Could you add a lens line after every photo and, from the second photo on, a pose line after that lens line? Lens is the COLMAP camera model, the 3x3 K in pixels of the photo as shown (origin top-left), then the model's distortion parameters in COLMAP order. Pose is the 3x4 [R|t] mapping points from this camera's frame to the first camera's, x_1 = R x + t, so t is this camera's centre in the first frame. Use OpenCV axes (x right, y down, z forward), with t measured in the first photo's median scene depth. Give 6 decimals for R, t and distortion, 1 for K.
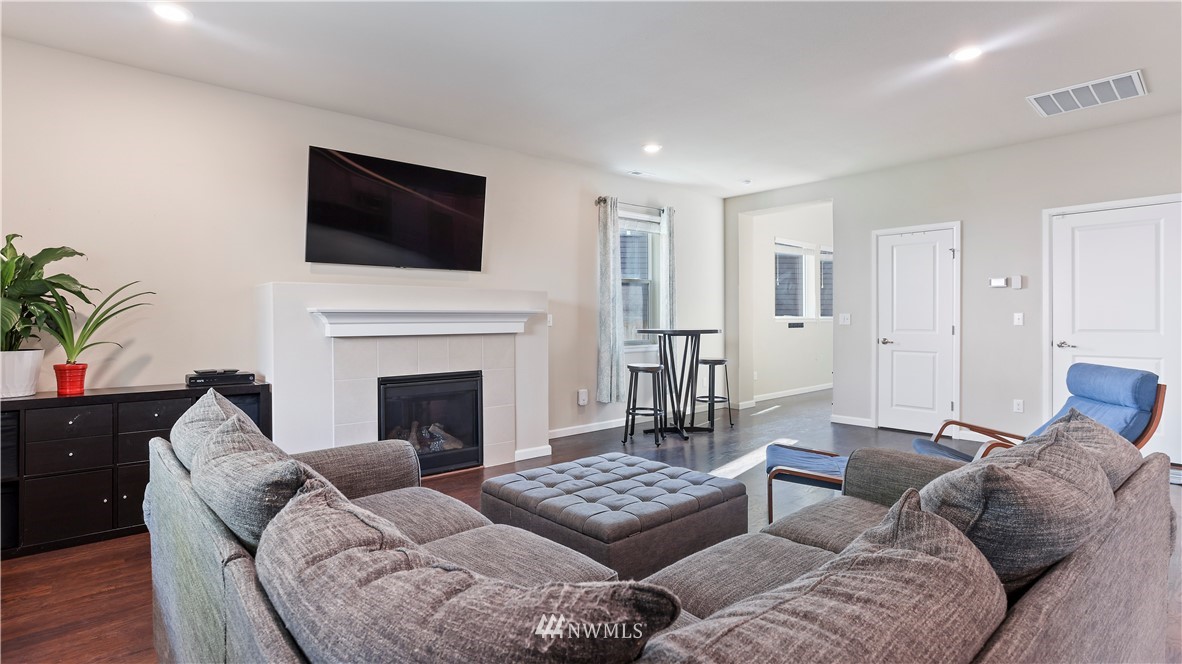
lens RADIAL K [[572.7, 0, 596.4], [0, 572.7, 319.4], [0, 0, 1]] dist [-0.064939, 0.046161]
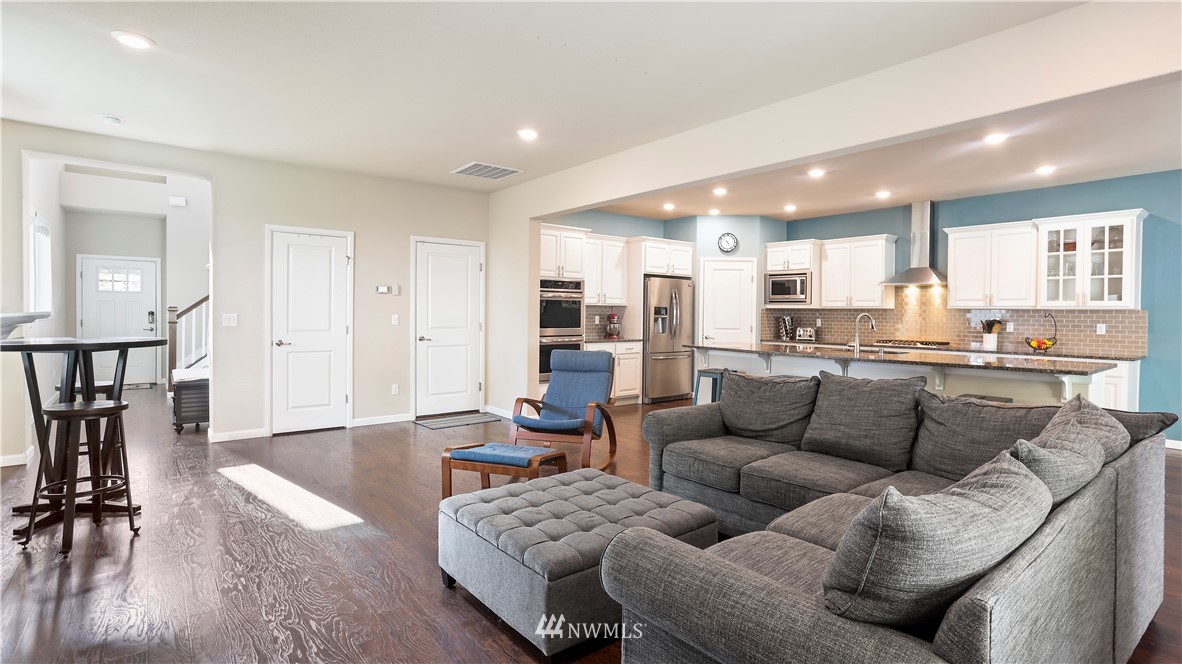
lens RADIAL K [[572.7, 0, 596.4], [0, 572.7, 319.4], [0, 0, 1]] dist [-0.064939, 0.046161]
pose [[0.050537, -0.009157, 0.998680, -0.517669], [-0.007886, 0.999923, 0.009568, -0.018131], [-0.998691, -0.008359, 0.050461, 0.522784]]
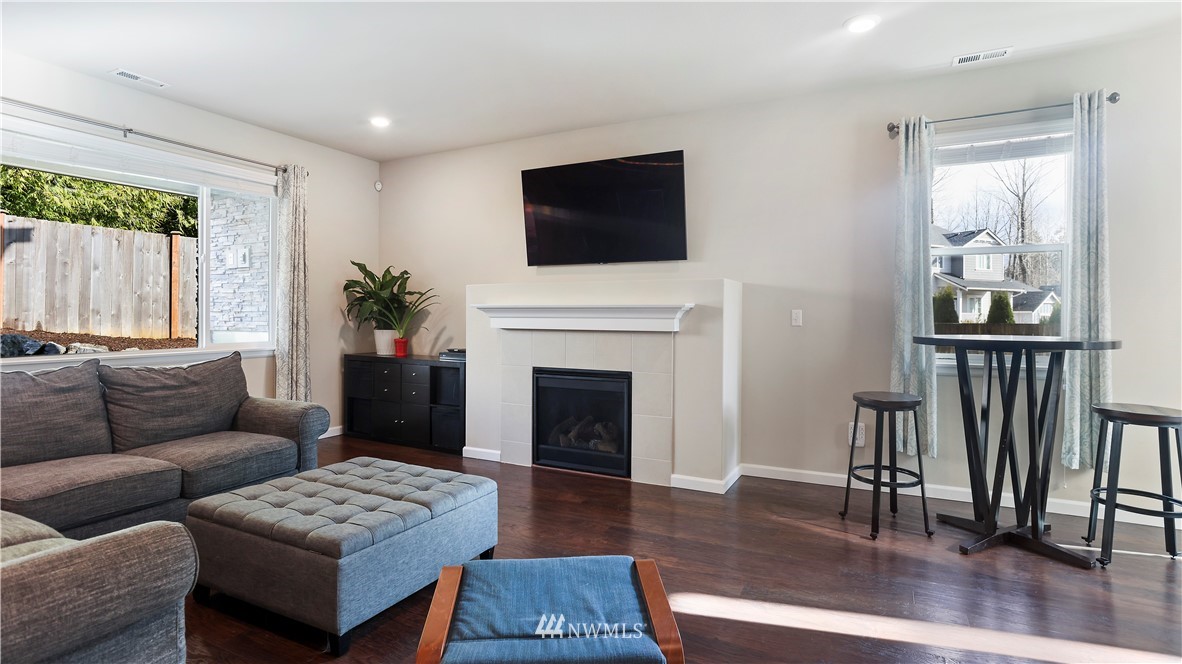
lens RADIAL K [[572.7, 0, 596.4], [0, 572.7, 319.4], [0, 0, 1]] dist [-0.064939, 0.046161]
pose [[0.362289, 0.013056, -0.931974, 0.584508], [-0.008505, 0.999907, 0.010701, -0.002497], [0.932027, 0.004049, 0.362367, 0.595665]]
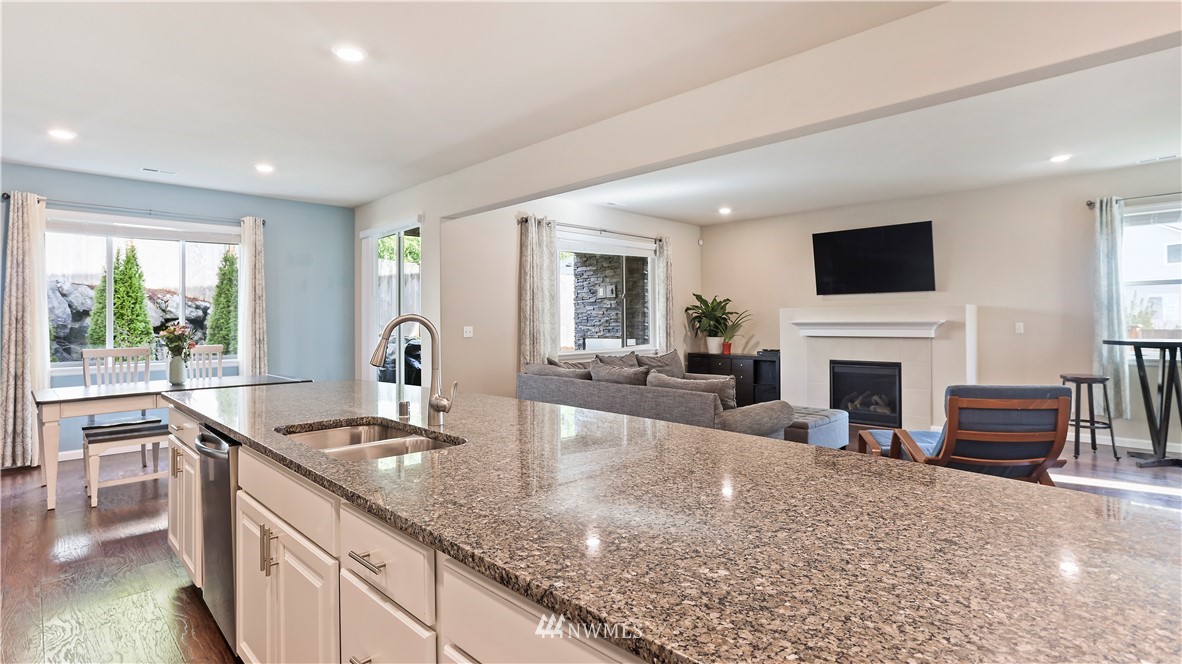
lens RADIAL K [[578.1, 0, 589.8], [0, 578.1, 312.0], [0, 0, 1]] dist [-0.065398, 0.040919]
pose [[0.048432, -0.013628, -0.998734, 1.141681], [0.003786, 0.999902, -0.013461, -0.021017], [0.998819, -0.003130, 0.048479, 0.139661]]
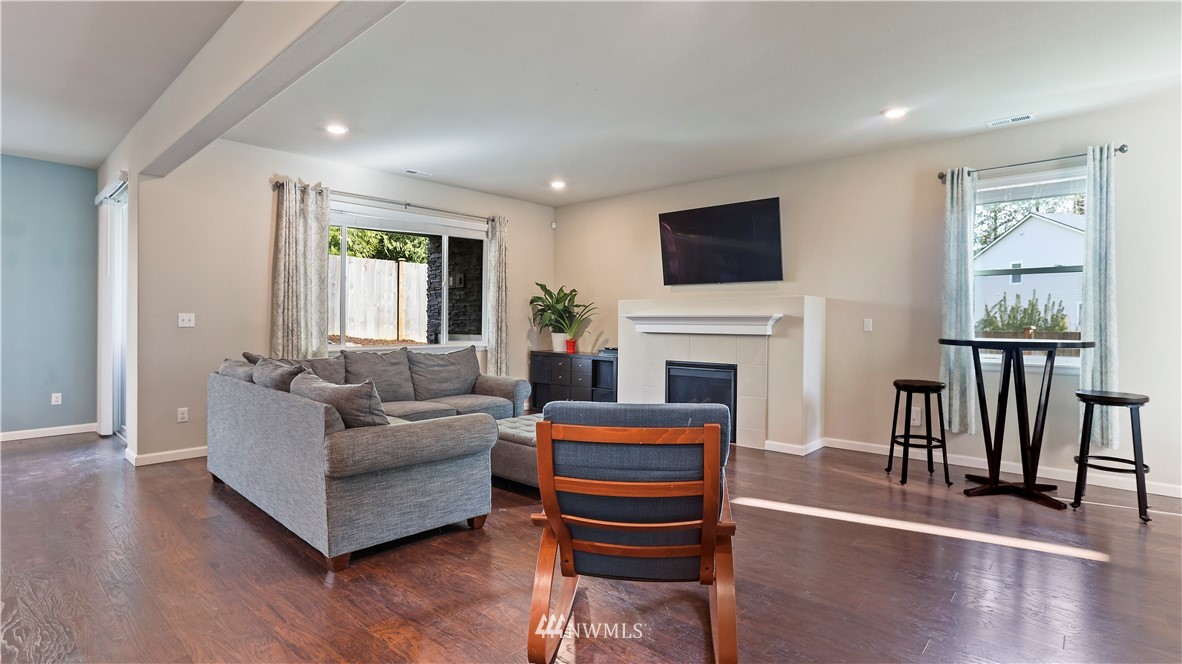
lens RADIAL K [[572.7, 0, 596.4], [0, 572.7, 319.4], [0, 0, 1]] dist [-0.064939, 0.046161]
pose [[0.106716, -0.000085, -0.994290, 0.923715], [-0.010204, 0.999947, -0.001181, -0.002352], [0.994237, 0.010272, 0.106710, 0.547719]]
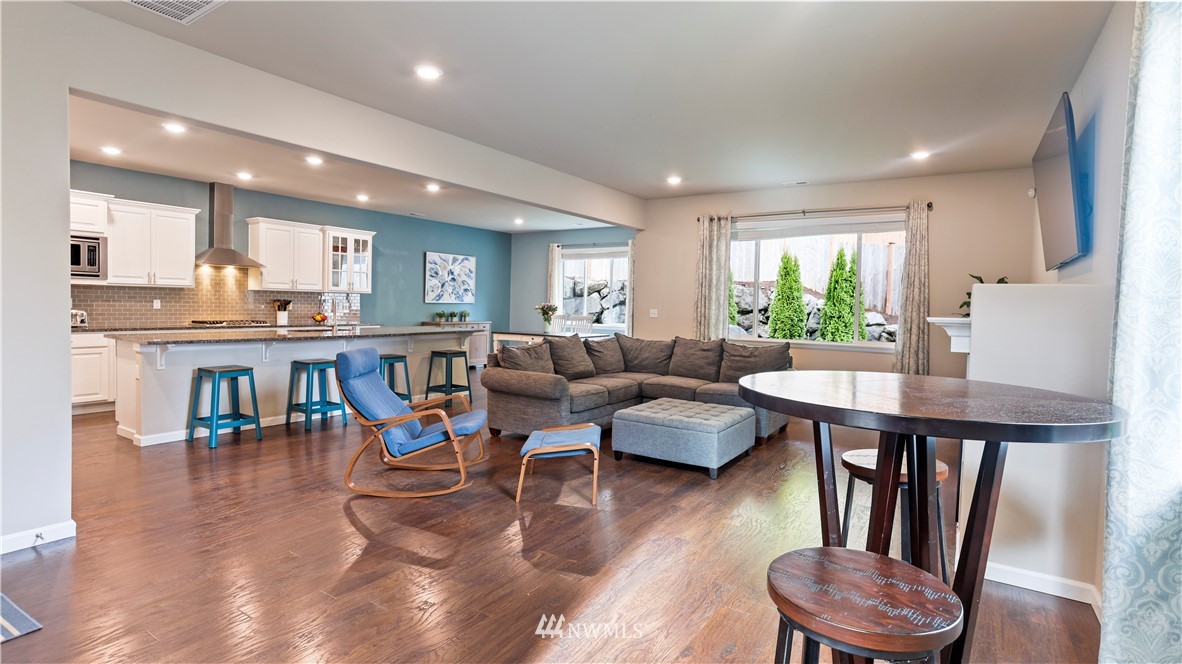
lens RADIAL K [[572.7, 0, 596.4], [0, 572.7, 319.4], [0, 0, 1]] dist [-0.064939, 0.046161]
pose [[-0.966919, -0.013222, -0.254742, 0.448367], [-0.021842, 0.999280, 0.031036, -0.026224], [0.254148, 0.035574, -0.966511, 1.502669]]
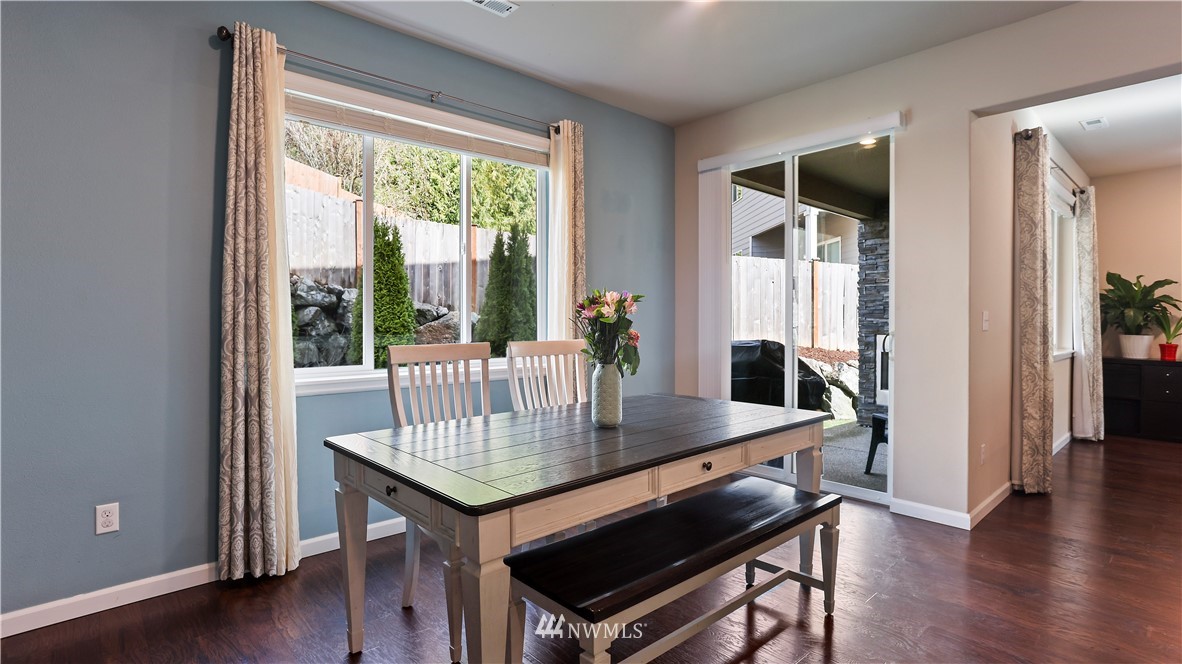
lens RADIAL K [[580.8, 0, 594.8], [0, 580.8, 327.1], [0, 0, 1]] dist [-0.067079, 0.040177]
pose [[0.014807, 0.014785, -0.999781, 0.559776], [-0.005707, 0.999876, 0.014702, 0.005713], [0.999874, 0.005488, 0.014890, -0.573196]]
